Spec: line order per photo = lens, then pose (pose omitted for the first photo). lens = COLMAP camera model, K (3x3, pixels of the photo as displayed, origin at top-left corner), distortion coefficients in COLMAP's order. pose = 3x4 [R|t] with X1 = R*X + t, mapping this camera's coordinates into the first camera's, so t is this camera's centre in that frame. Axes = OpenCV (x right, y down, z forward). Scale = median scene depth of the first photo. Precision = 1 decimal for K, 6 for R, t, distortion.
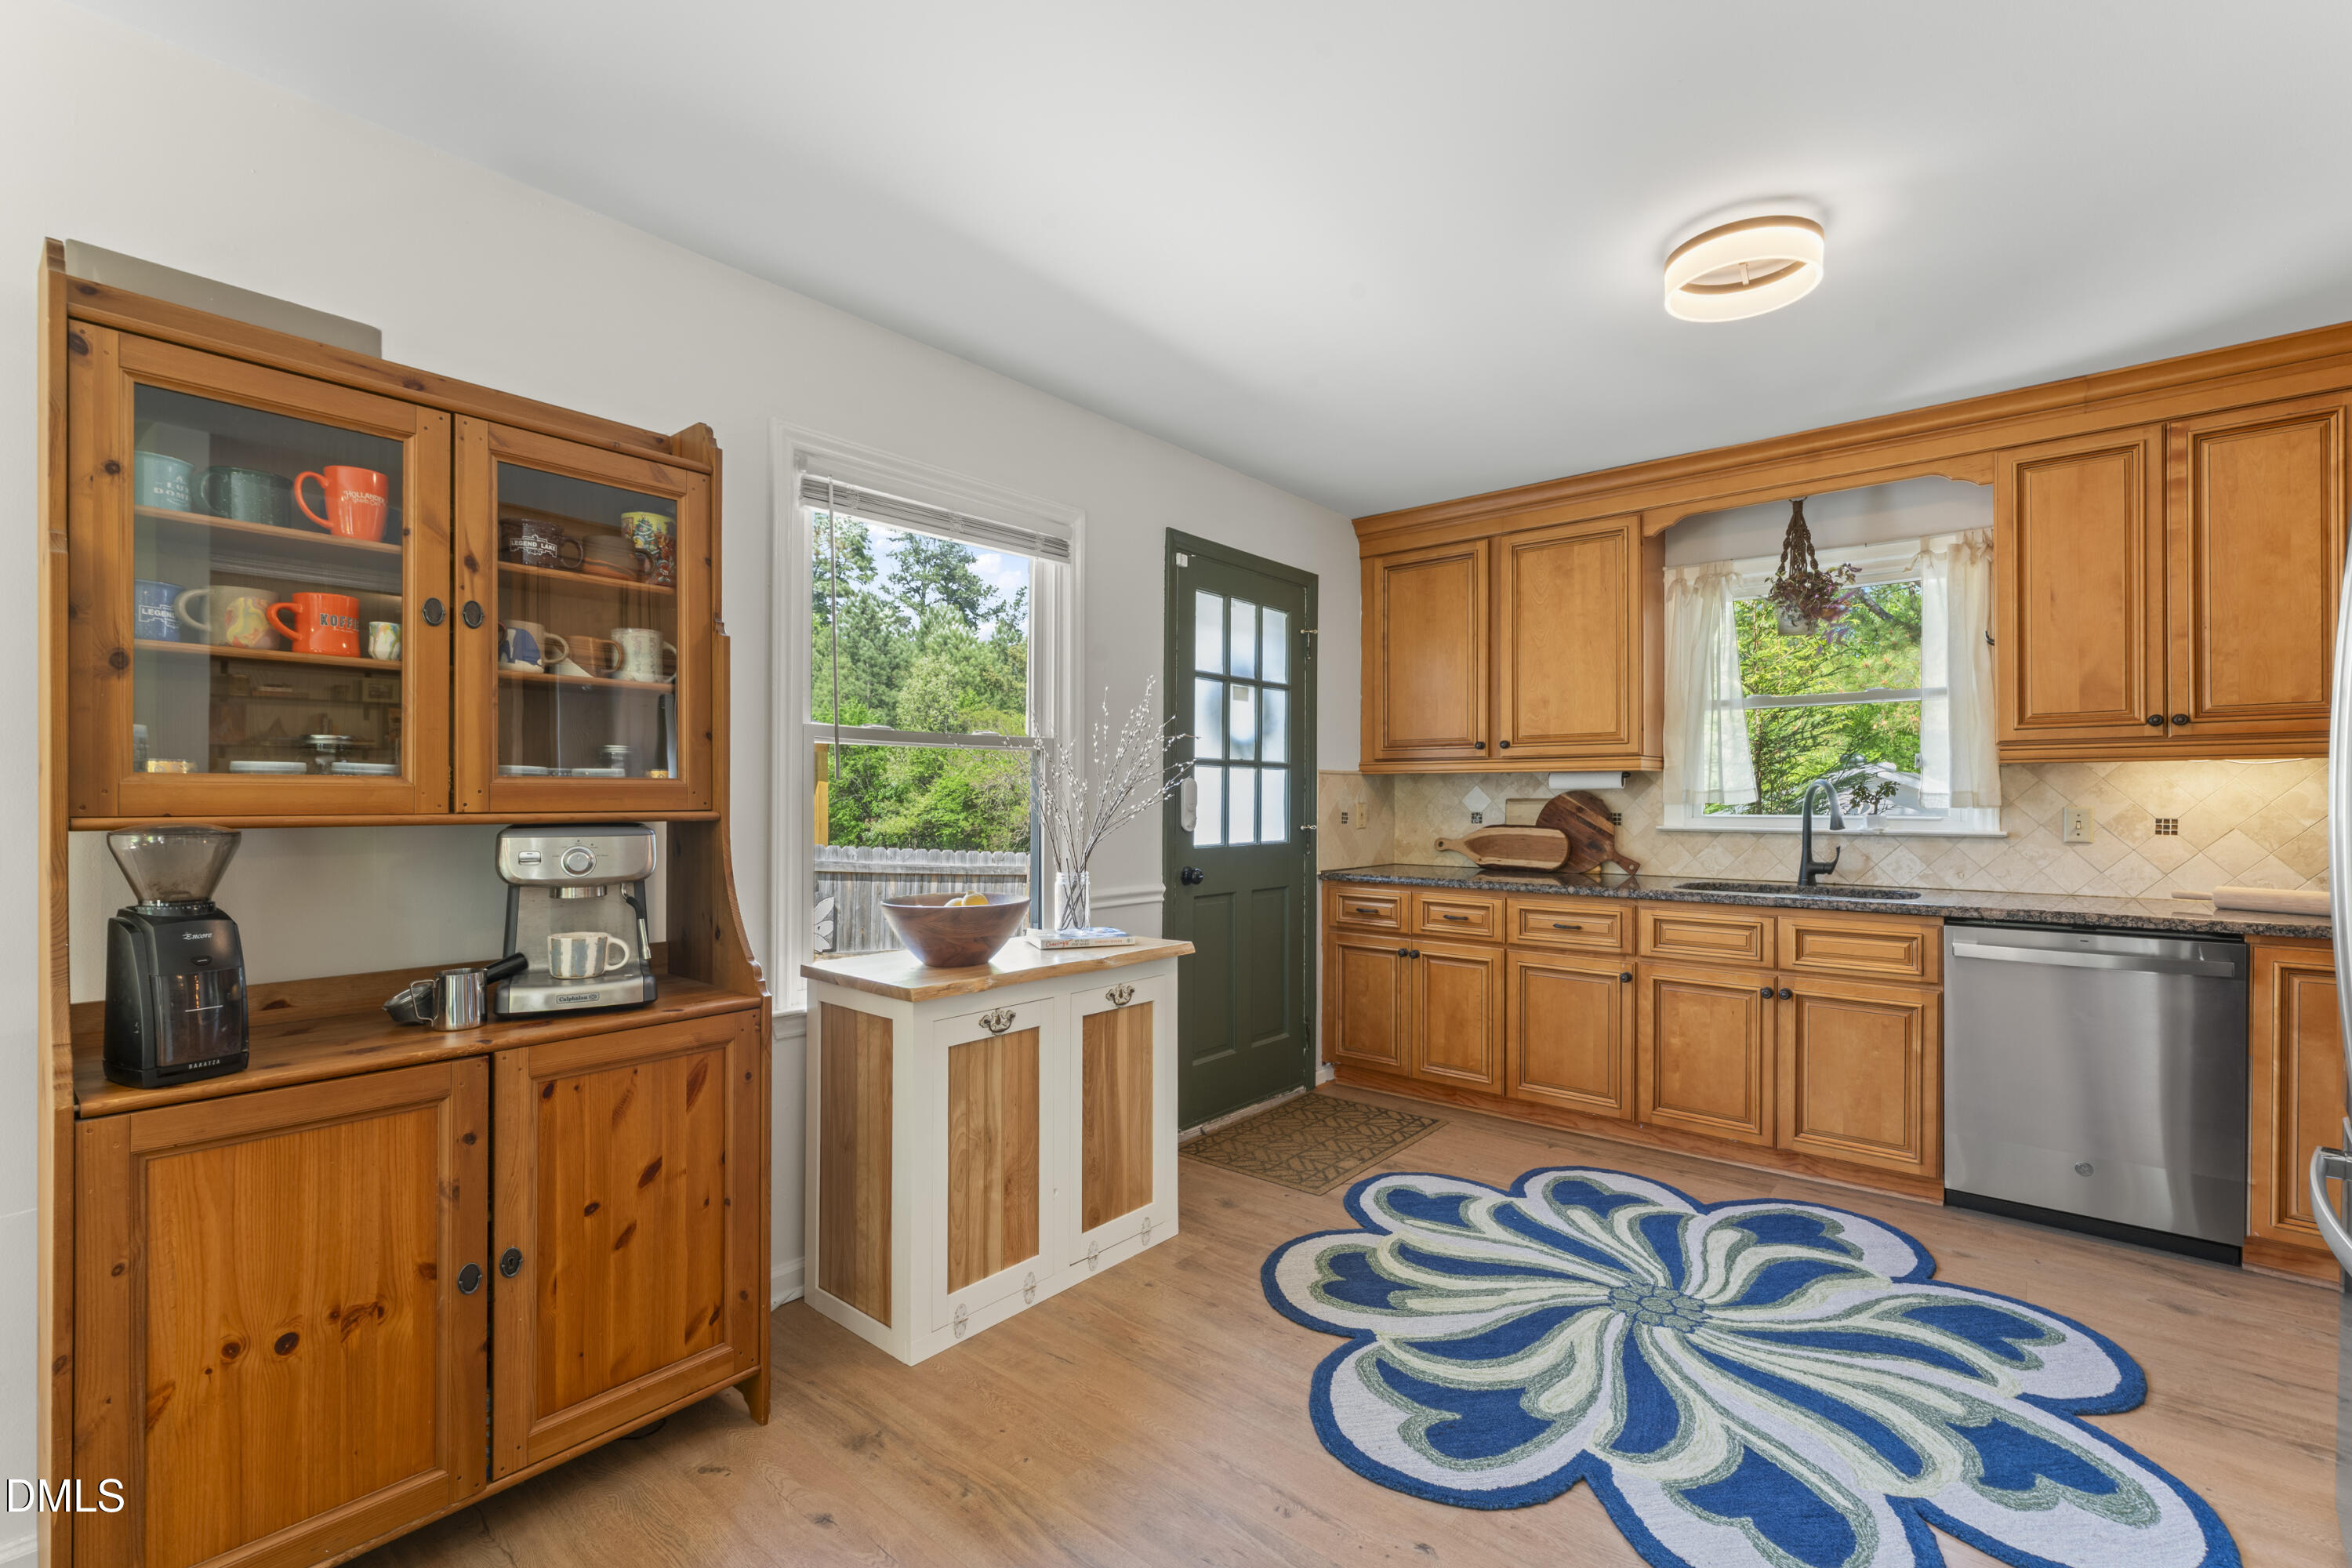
lens RADIAL K [[1035.0, 0, 1173.3], [0, 1035.0, 798.2], [0, 0, 1]] dist [-0.001503, -0.000519]
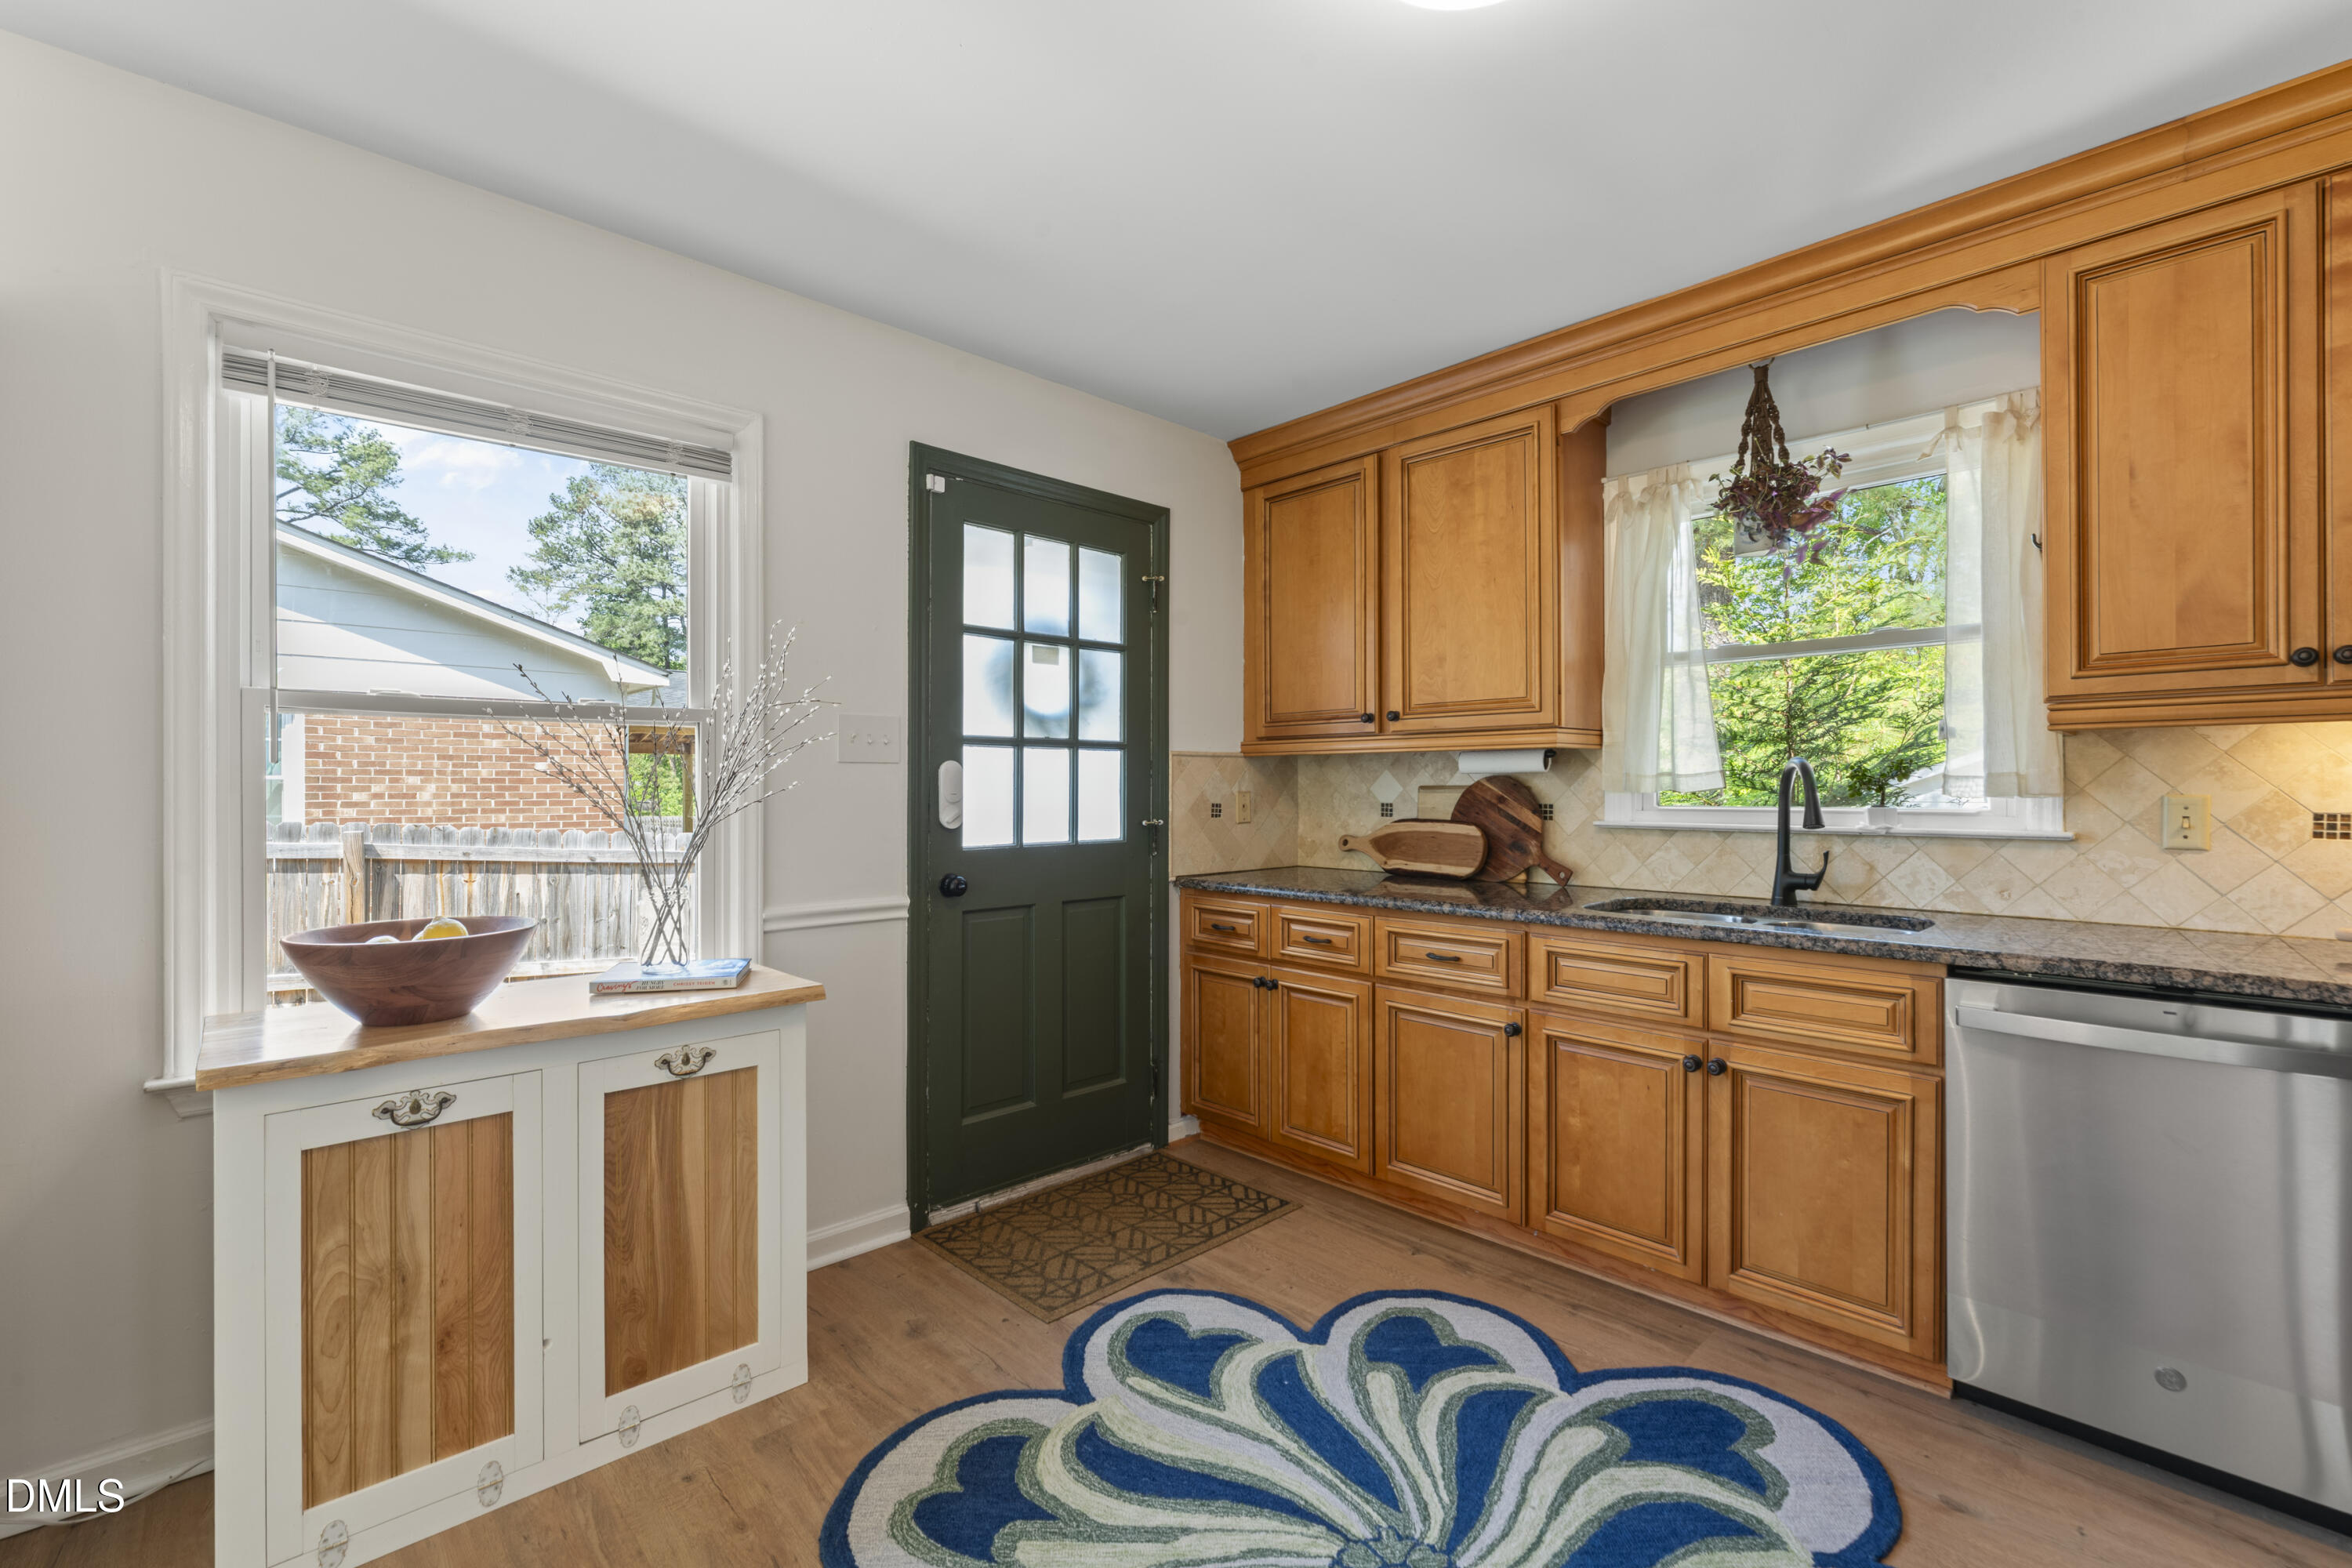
lens RADIAL K [[1019.6, 0, 1170.8], [0, 1019.6, 790.4], [0, 0, 1]] dist [-0.003846, 0.000365]
pose [[0.993514, -0.002796, -0.113679, 0.299728], [0.003207, 0.999989, 0.003437, 0.000815], [0.113668, -0.003779, 0.993512, 0.275684]]
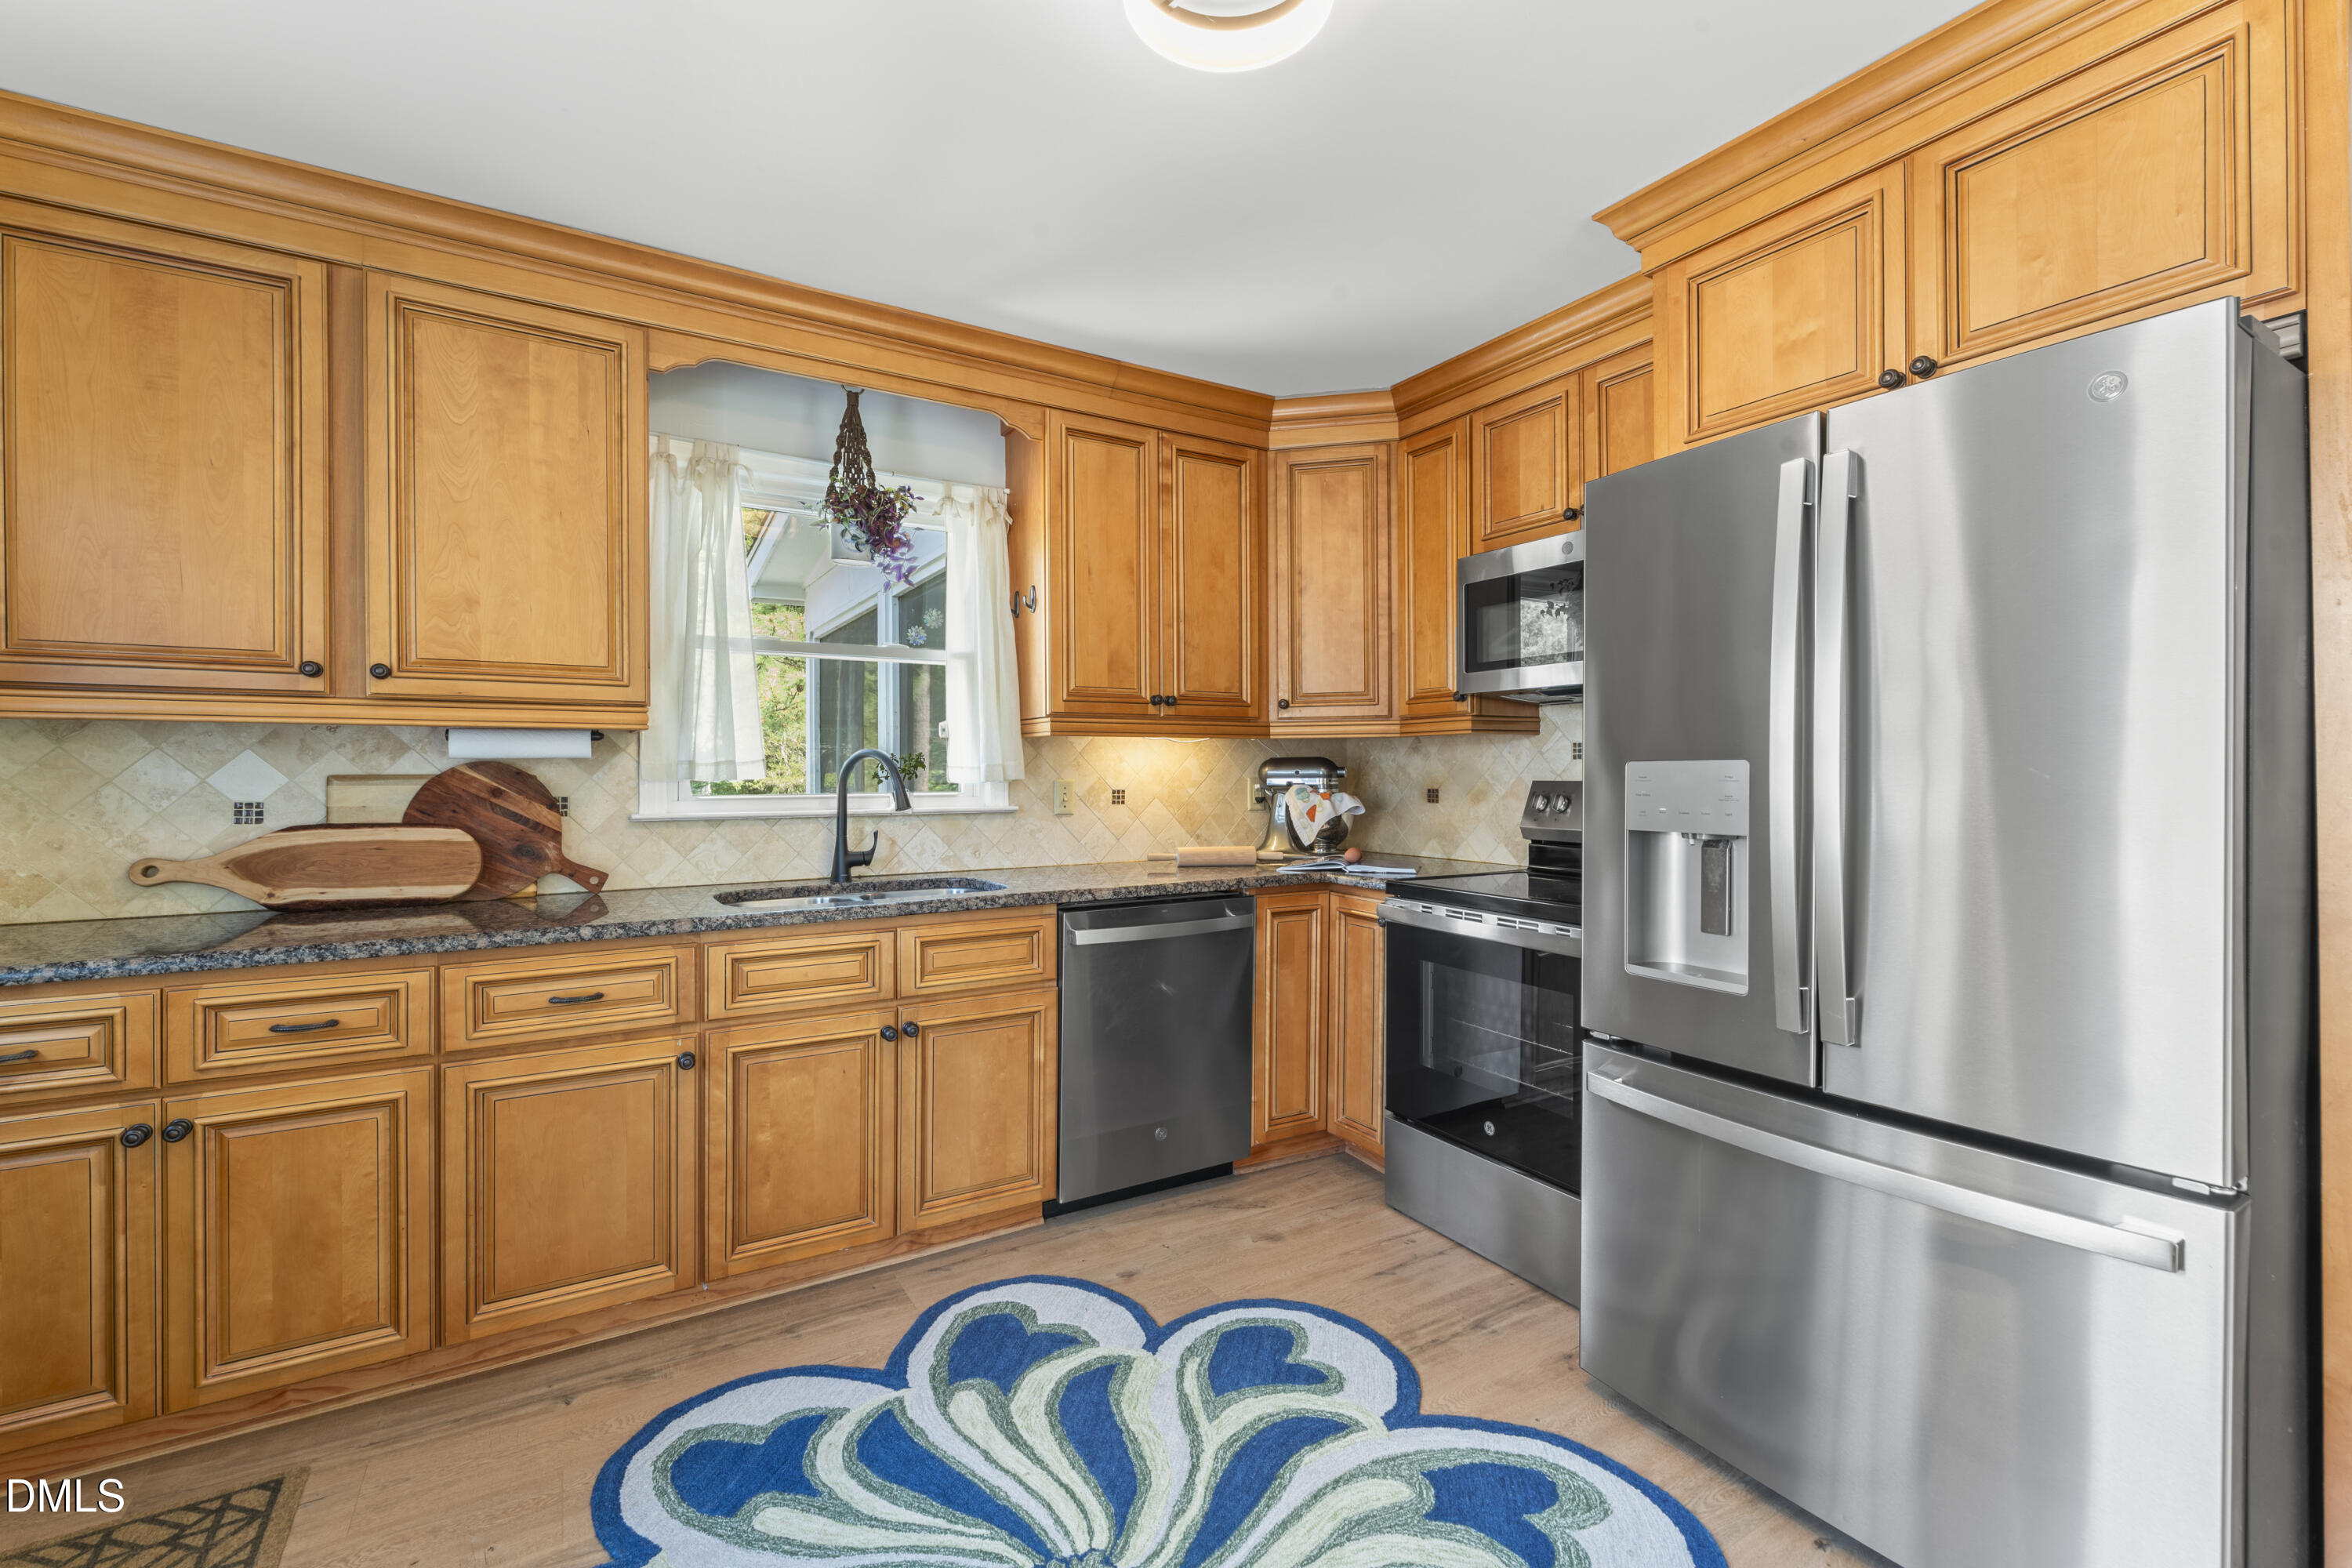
lens RADIAL K [[1009.3, 0, 1187.7], [0, 1009.3, 777.7], [0, 0, 1]] dist [-0.001951, 0.000185]
pose [[0.305967, -0.006952, 0.952017, -0.050140], [0.003183, 0.999975, 0.006279, 0.000016], [-0.952037, 0.001109, 0.305981, 0.565244]]
